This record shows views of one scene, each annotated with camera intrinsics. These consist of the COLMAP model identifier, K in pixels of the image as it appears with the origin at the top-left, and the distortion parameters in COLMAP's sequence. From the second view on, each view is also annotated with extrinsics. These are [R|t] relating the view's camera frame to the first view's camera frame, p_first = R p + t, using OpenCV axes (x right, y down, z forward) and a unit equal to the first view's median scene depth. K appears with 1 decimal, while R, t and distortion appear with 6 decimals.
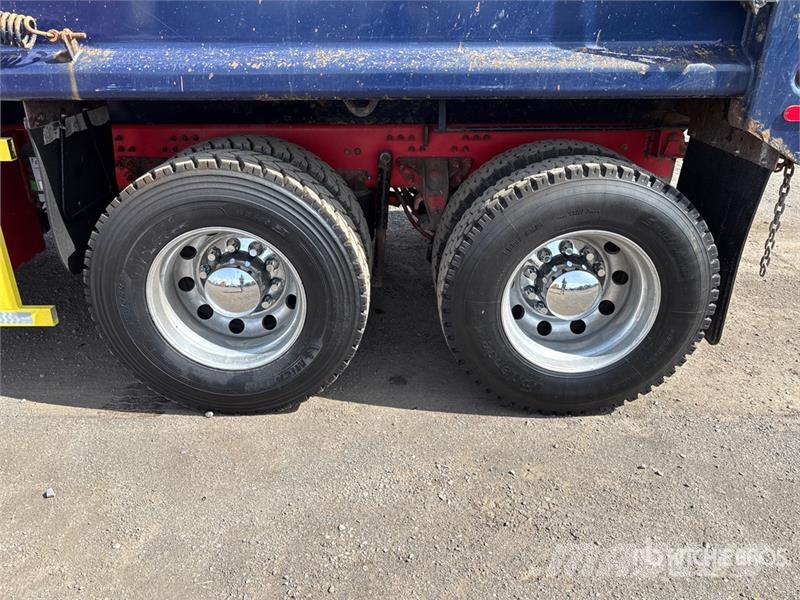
lens RADIAL K [[625.6, 0, 400.0], [0, 625.6, 300.0], [0, 0, 1]] dist [0.238529, -0.001225]
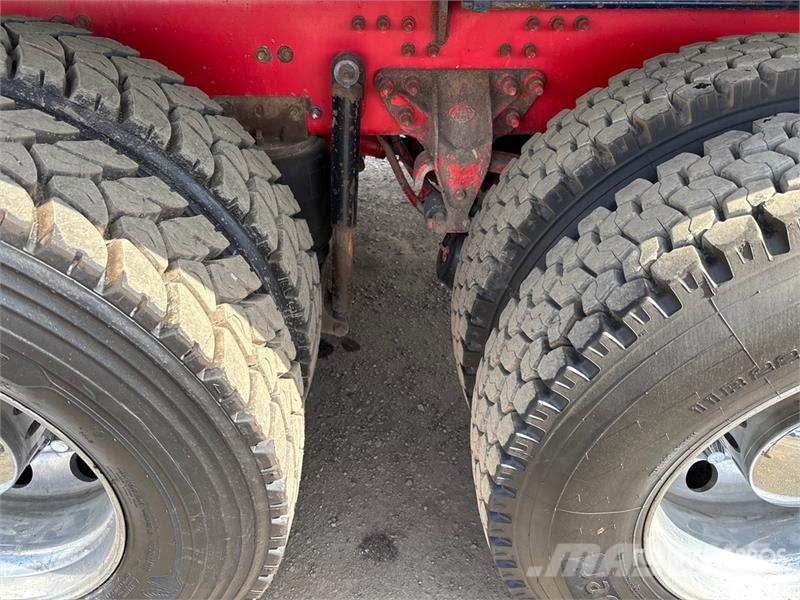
lens RADIAL K [[611.5, 0, 400.0], [0, 611.5, 300.0], [0, 0, 1]] dist [0.029616, -0.038587]
pose [[0.999981, 0.000436, 0.006192, 0.010169], [-0.001584, 0.982408, 0.186740, -0.149775], [-0.006001, -0.186746, 0.982390, 0.559125]]
